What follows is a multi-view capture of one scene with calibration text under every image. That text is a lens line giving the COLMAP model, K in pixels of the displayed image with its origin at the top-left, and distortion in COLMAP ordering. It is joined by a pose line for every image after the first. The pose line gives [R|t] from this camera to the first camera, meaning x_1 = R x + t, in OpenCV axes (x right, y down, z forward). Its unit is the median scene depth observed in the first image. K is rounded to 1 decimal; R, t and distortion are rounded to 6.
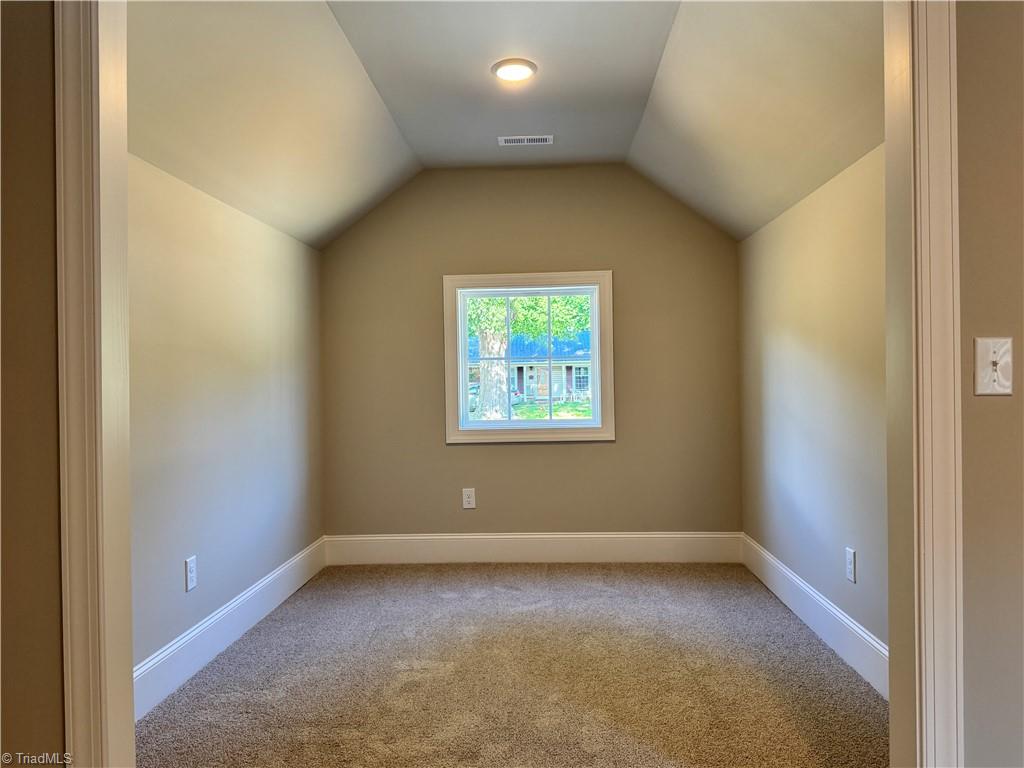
lens RADIAL K [[739.3, 0, 512.0], [0, 739.3, 384.0], [0, 0, 1]] dist [0.137035, -0.228204]
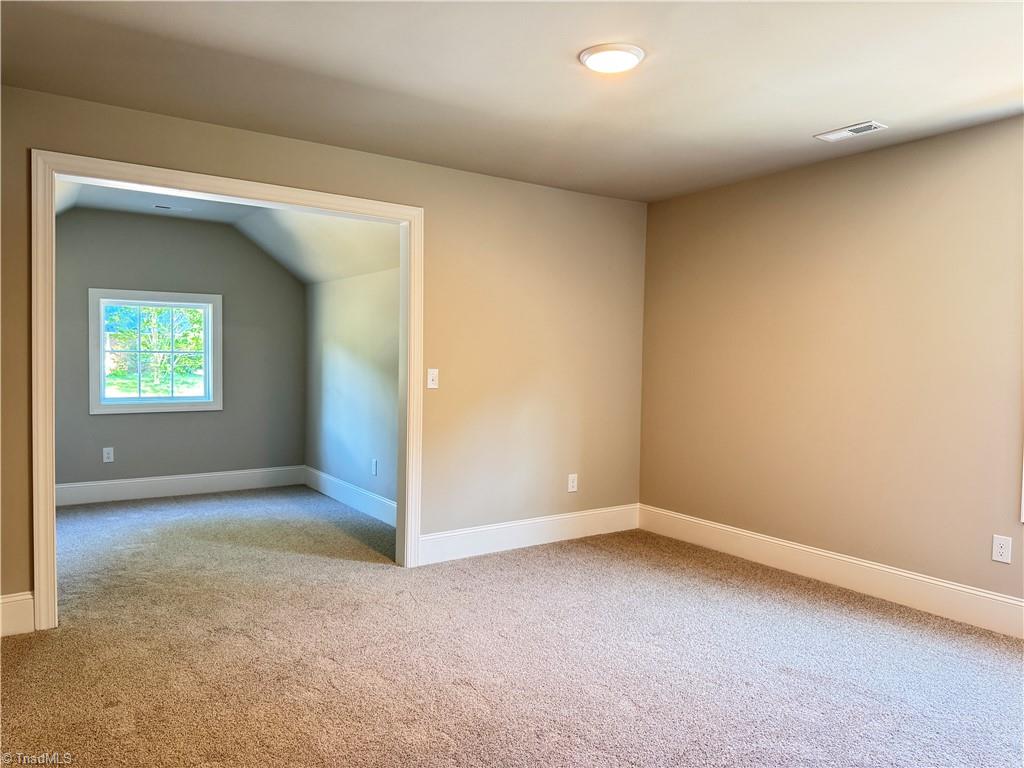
lens RADIAL K [[712.3, 0, 512.0], [0, 712.3, 384.0], [0, 0, 1]] dist [0.001370, -0.000162]
pose [[0.786332, 0.008669, 0.617743, -0.308815], [-0.028051, 0.999371, 0.021681, -0.025433], [-0.617167, -0.034377, 0.786081, -0.509648]]
